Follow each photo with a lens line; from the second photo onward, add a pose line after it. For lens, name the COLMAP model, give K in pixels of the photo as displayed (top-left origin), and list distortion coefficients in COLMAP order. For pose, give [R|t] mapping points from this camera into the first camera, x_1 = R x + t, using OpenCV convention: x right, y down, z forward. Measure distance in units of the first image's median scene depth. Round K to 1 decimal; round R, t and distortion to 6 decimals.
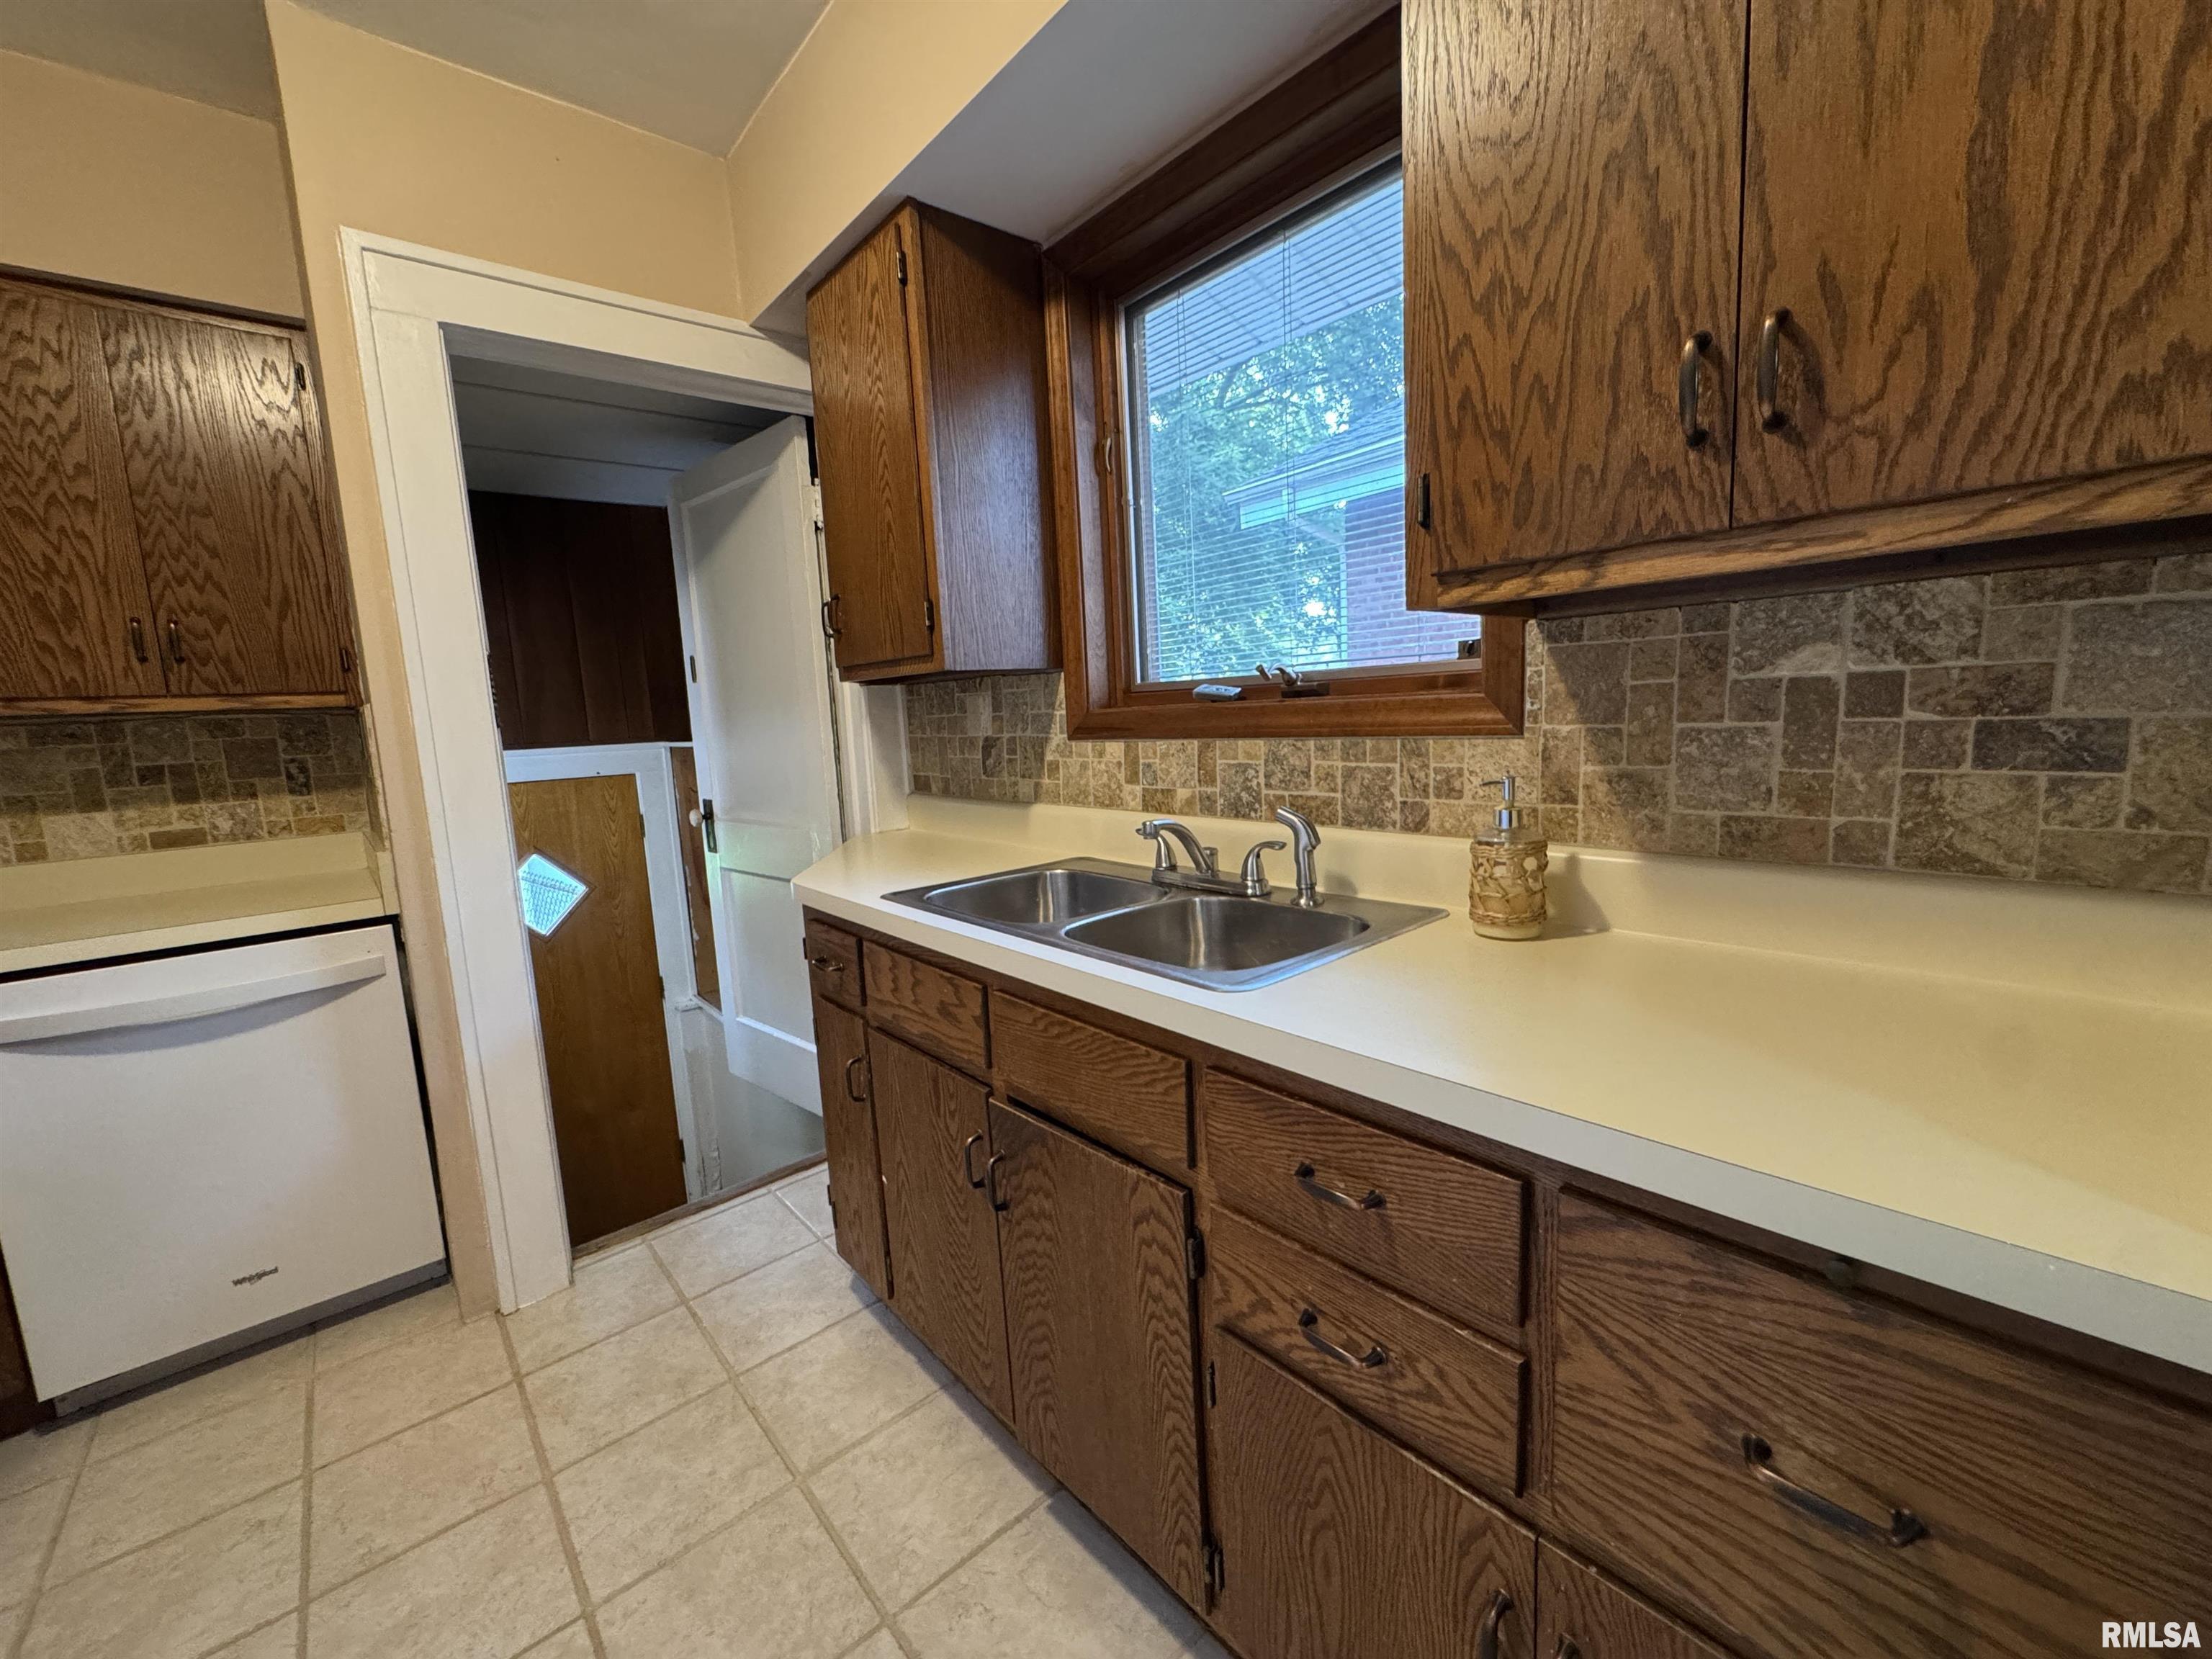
lens RADIAL K [[887.2, 0, 1102.8], [0, 887.2, 828.1], [0, 0, 1]] dist [-0.003113, 0.000474]
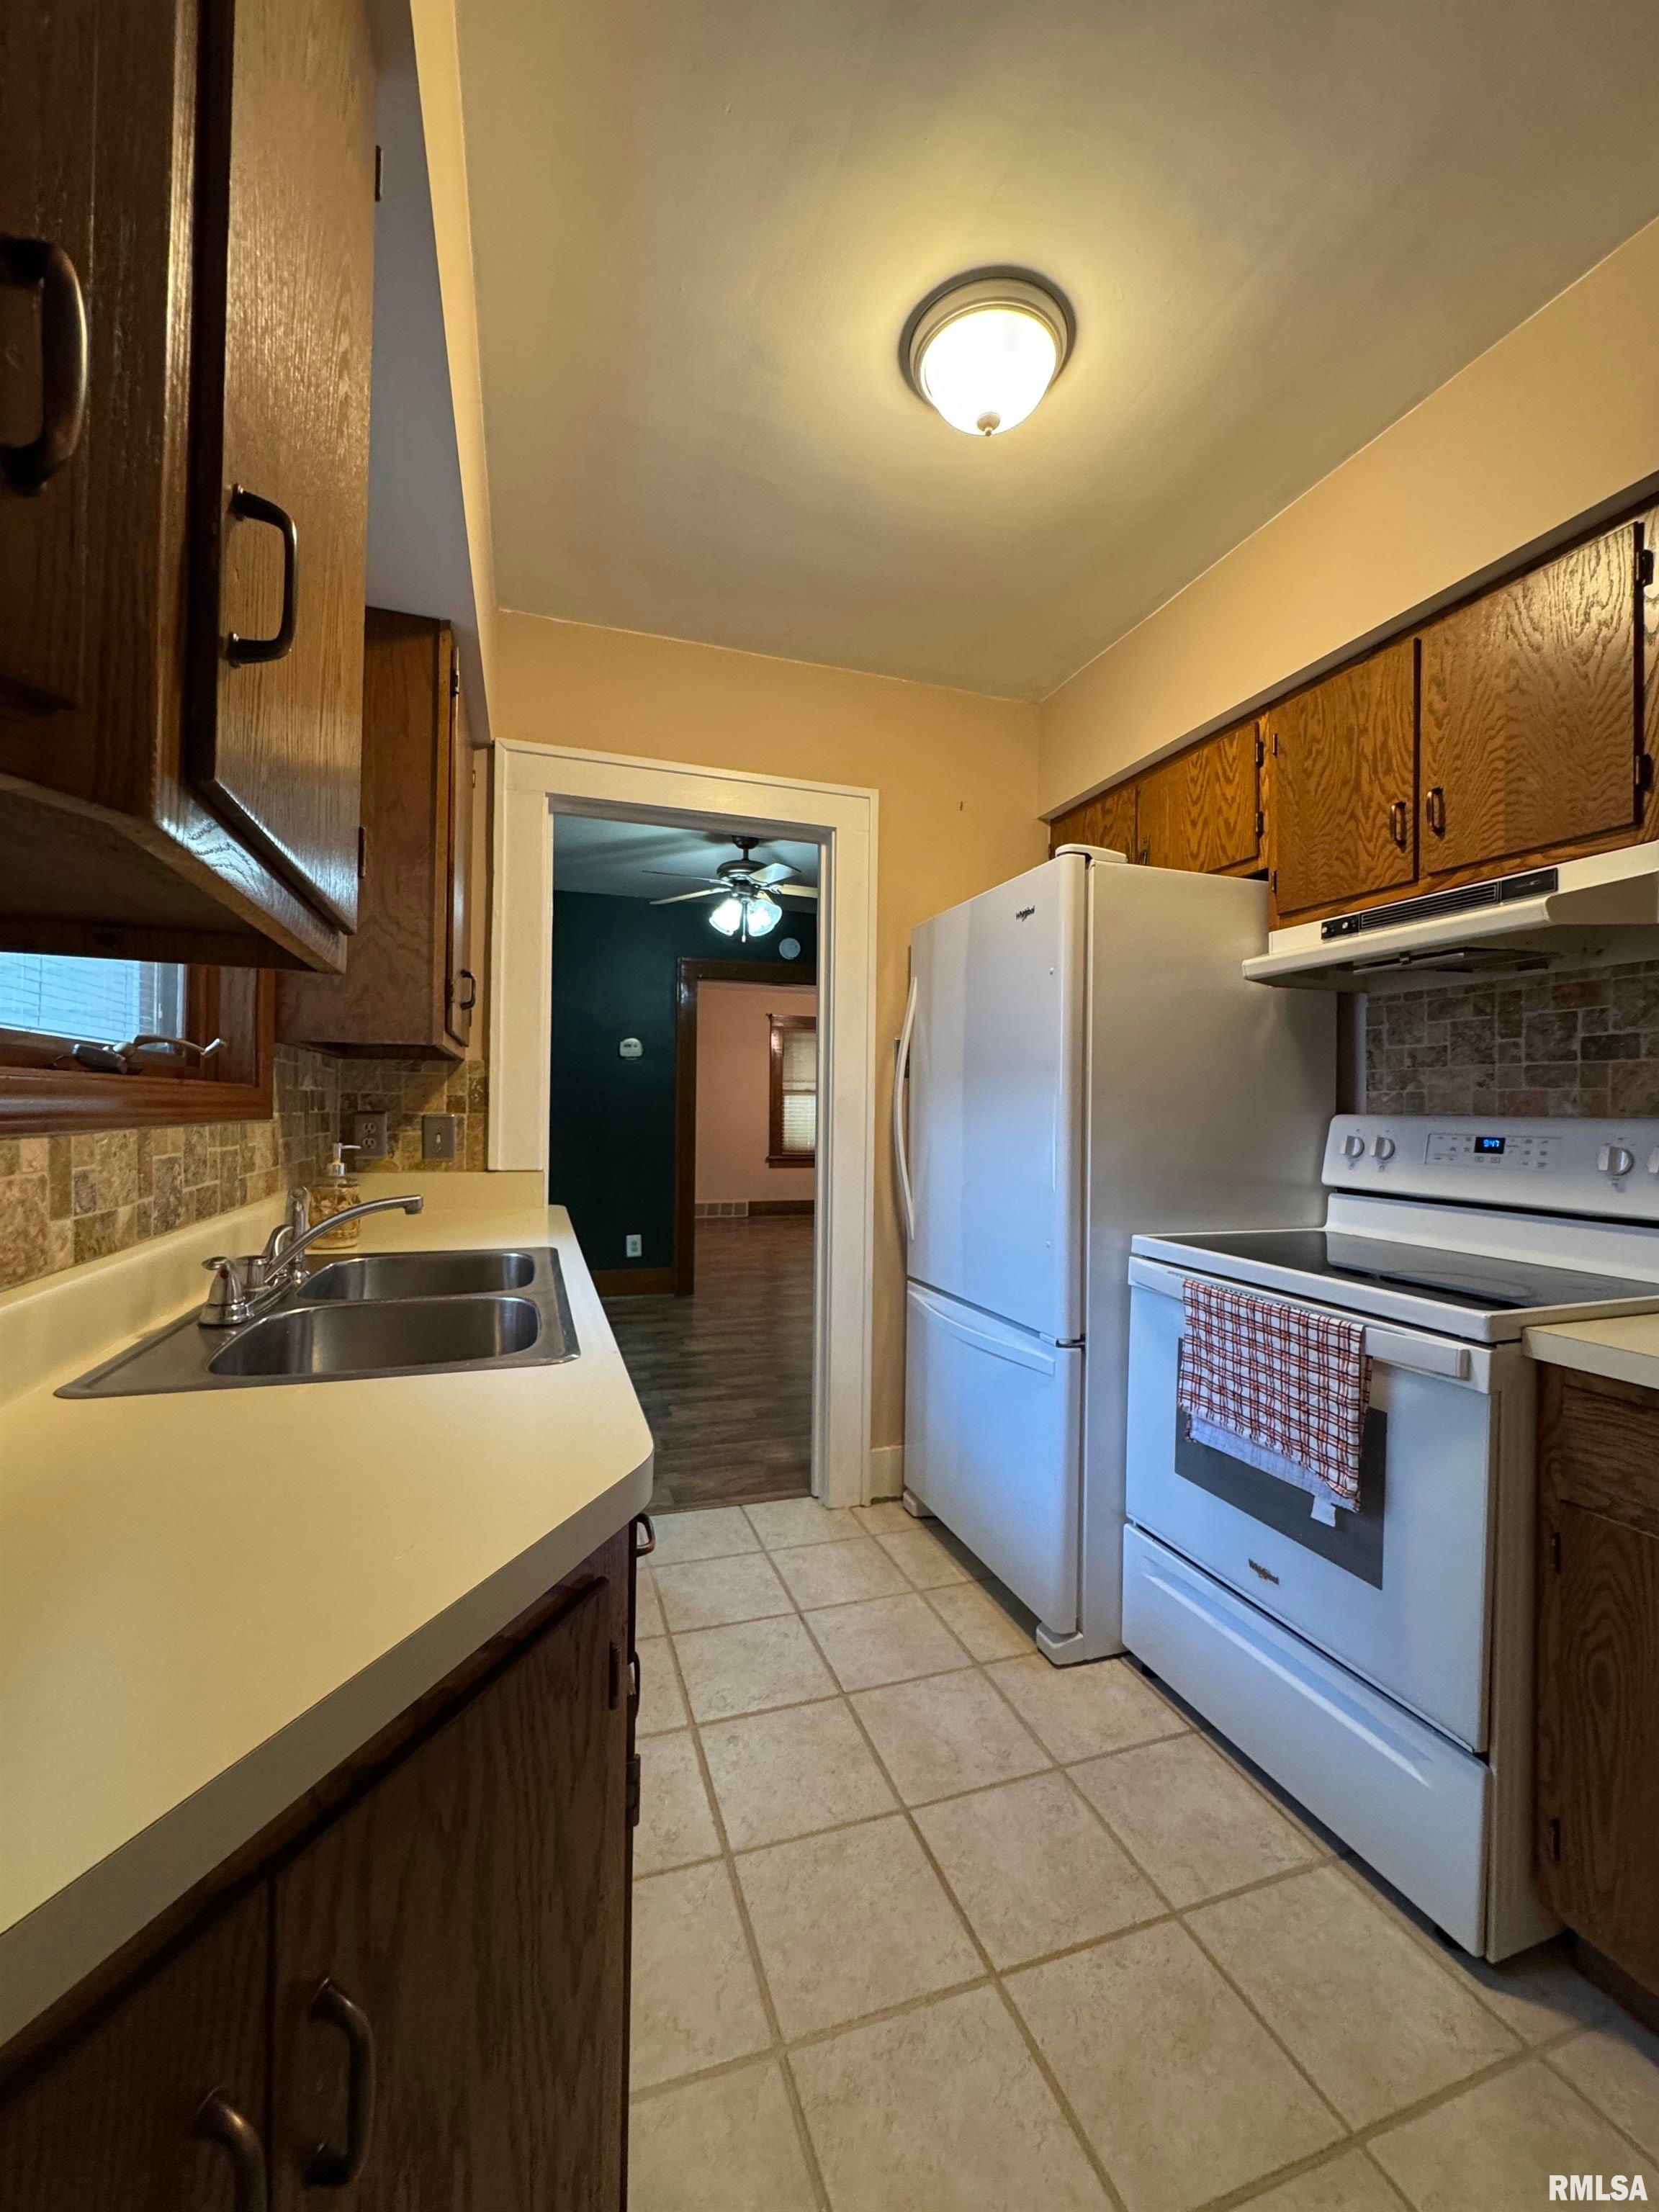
lens RADIAL K [[887.2, 0, 835.7], [0, 887.2, 1101.4], [0, 0, 1]] dist [-0.003113, 0.000474]
pose [[-0.930487, 0.041073, 0.364016, -0.629682], [0.081511, 0.991997, 0.096427, -0.141932], [-0.357142, 0.119395, -0.926388, 1.431801]]
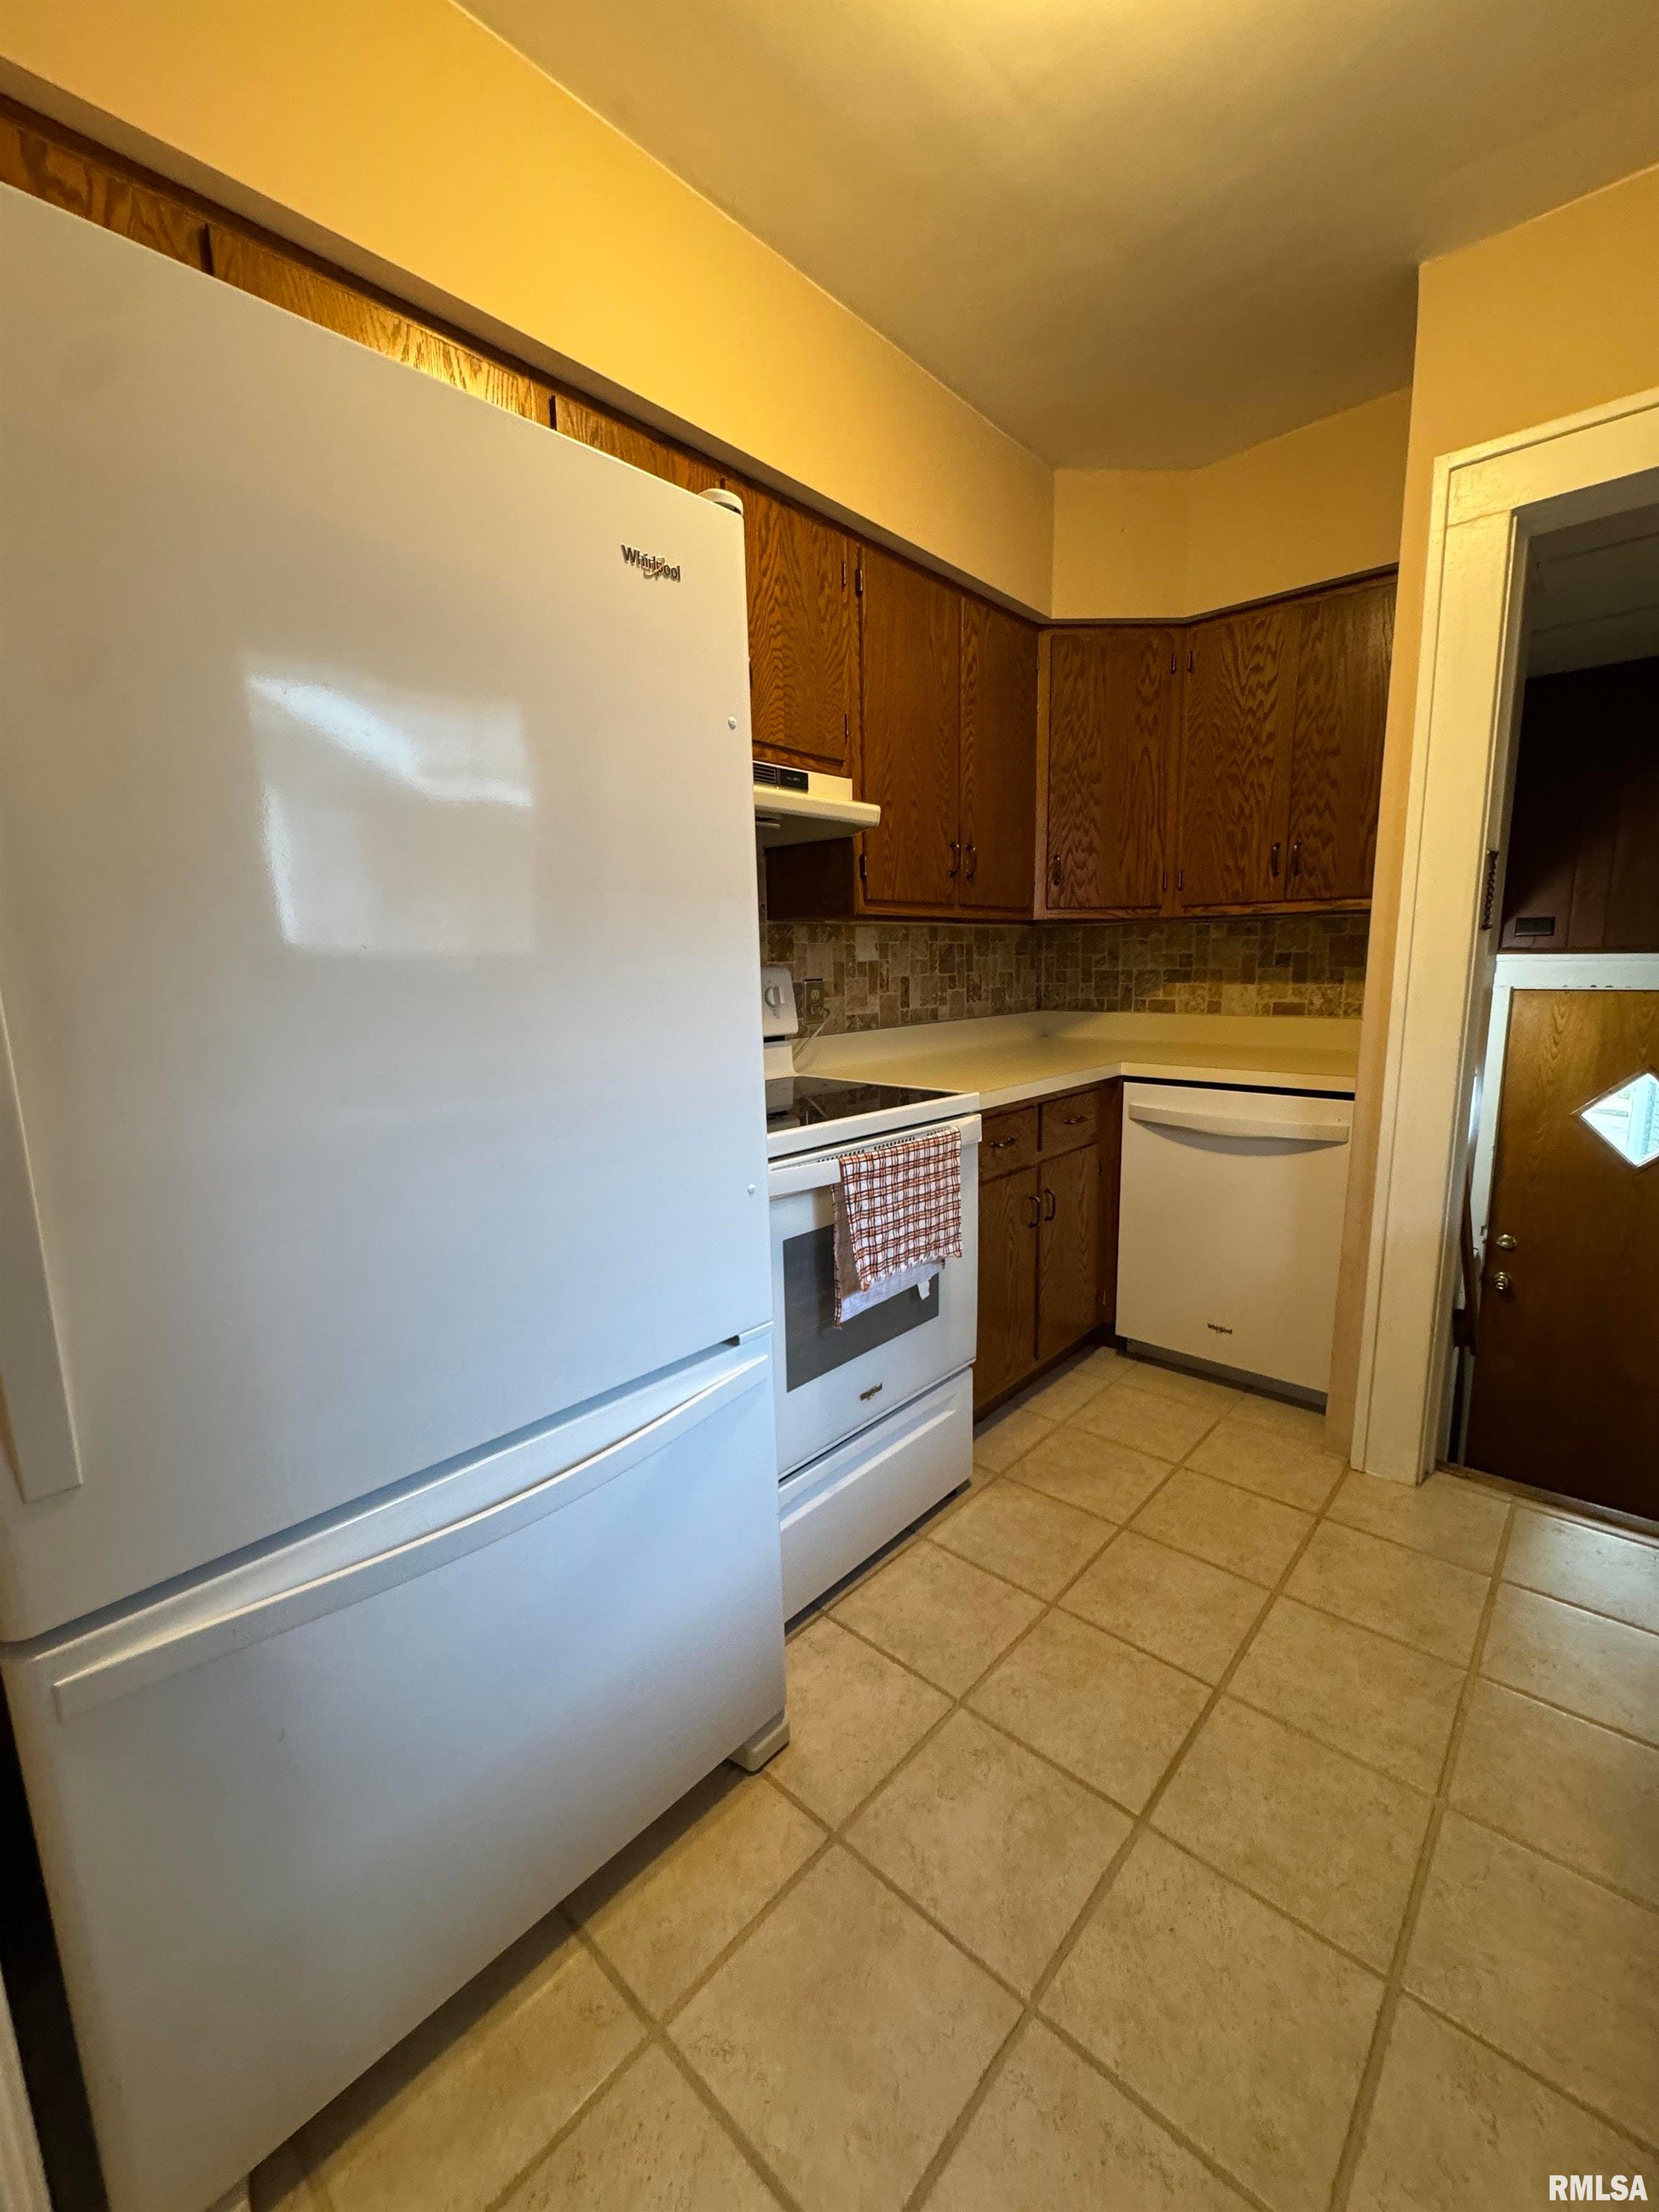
lens RADIAL K [[887.2, 0, 829.0], [0, 887.2, 1102.8], [0, 0, 1]] dist [-0.003113, 0.000474]
pose [[0.116379, 0.206765, -0.971444, 0.265276], [-0.119848, 0.973867, 0.192923, -0.033012], [0.985947, 0.093974, 0.138118, 0.192636]]
